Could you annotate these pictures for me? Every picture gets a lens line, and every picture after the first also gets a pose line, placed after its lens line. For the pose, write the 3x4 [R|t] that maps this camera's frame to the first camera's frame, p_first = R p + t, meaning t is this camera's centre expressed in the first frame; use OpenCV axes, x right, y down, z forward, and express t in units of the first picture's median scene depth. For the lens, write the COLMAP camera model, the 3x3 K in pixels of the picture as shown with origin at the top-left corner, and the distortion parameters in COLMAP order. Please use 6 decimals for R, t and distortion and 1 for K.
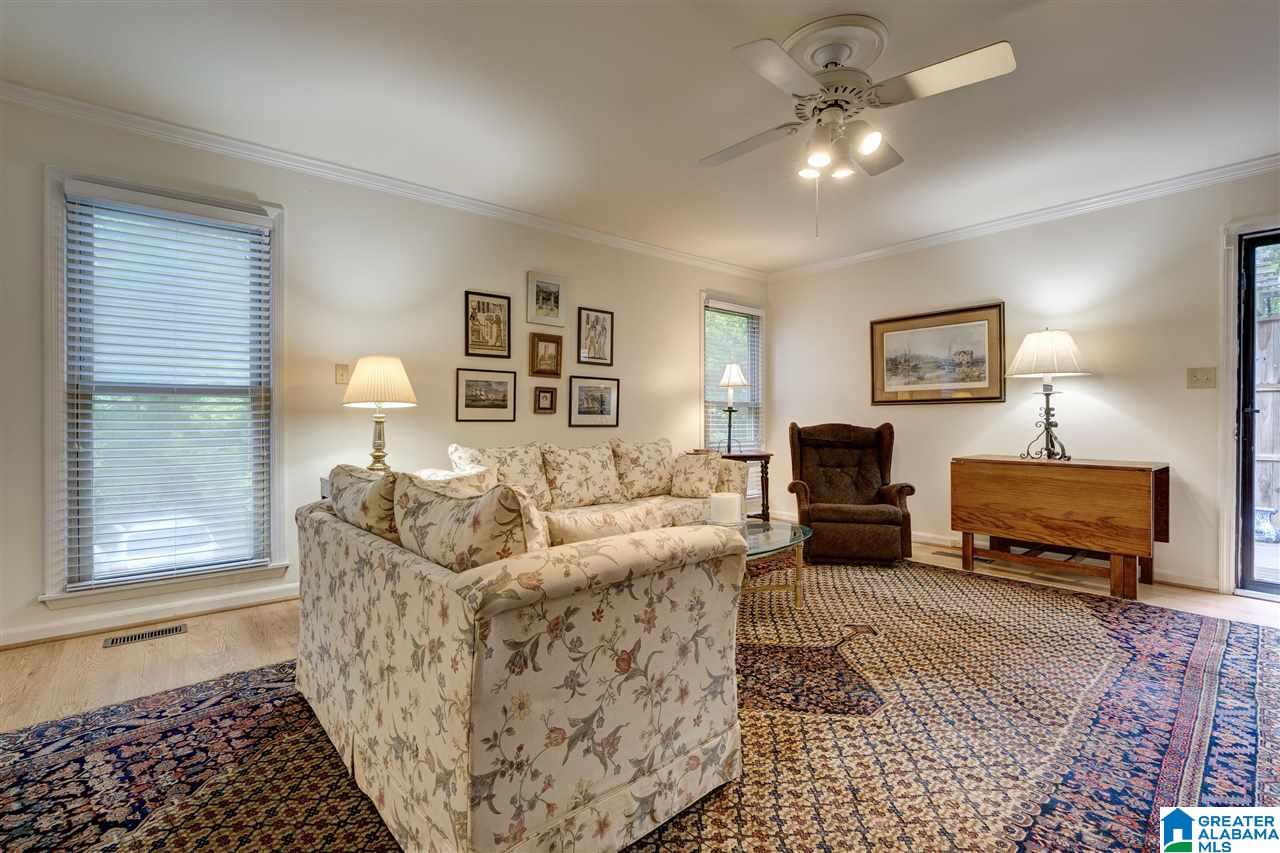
lens RADIAL K [[585.9, 0, 633.3], [0, 585.9, 408.9], [0, 0, 1]] dist [-0.004883, 0.000899]
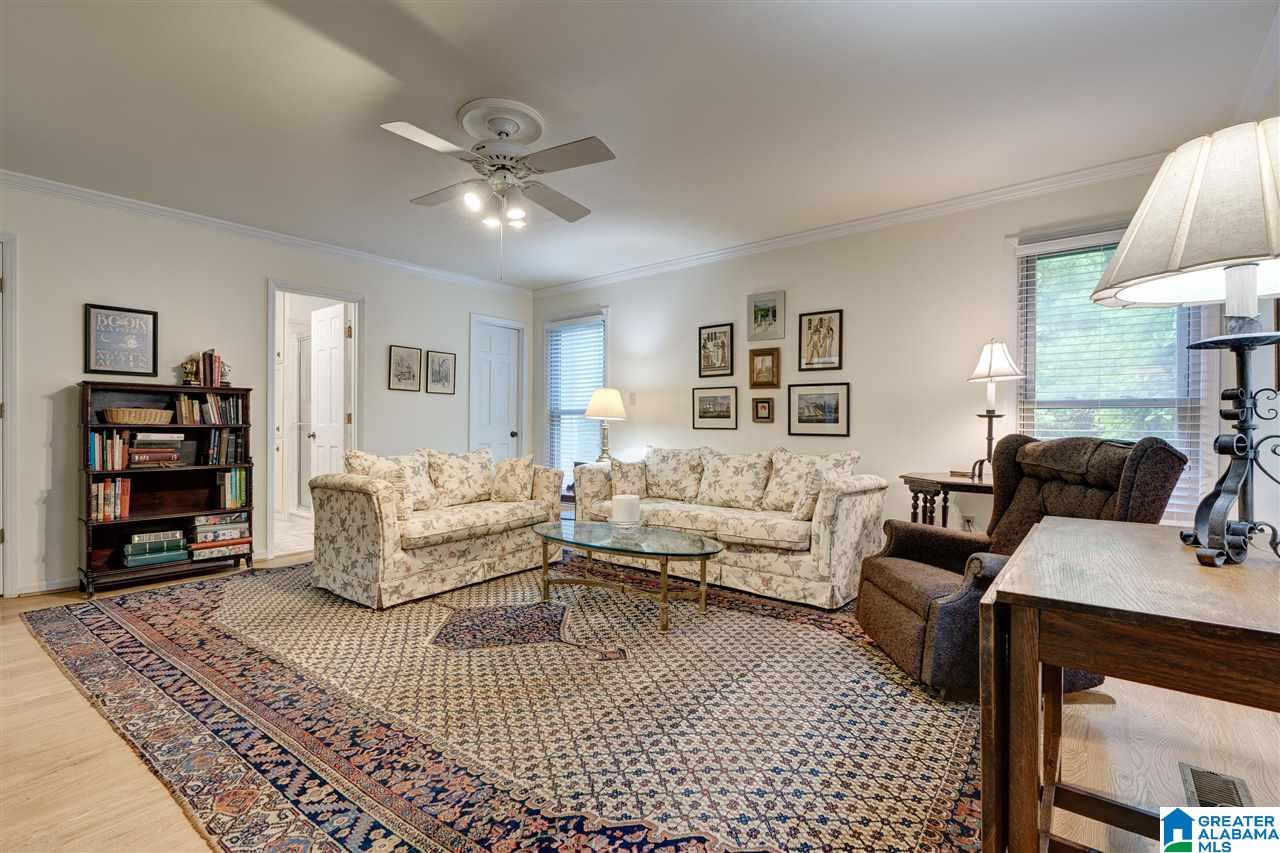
lens RADIAL K [[585.9, 0, 633.3], [0, 585.9, 408.9], [0, 0, 1]] dist [-0.004883, 0.000899]
pose [[0.175998, -0.030010, -0.983933, 0.914977], [0.012073, 0.999526, -0.028326, 0.011258], [0.984316, -0.006894, 0.176277, 0.608366]]
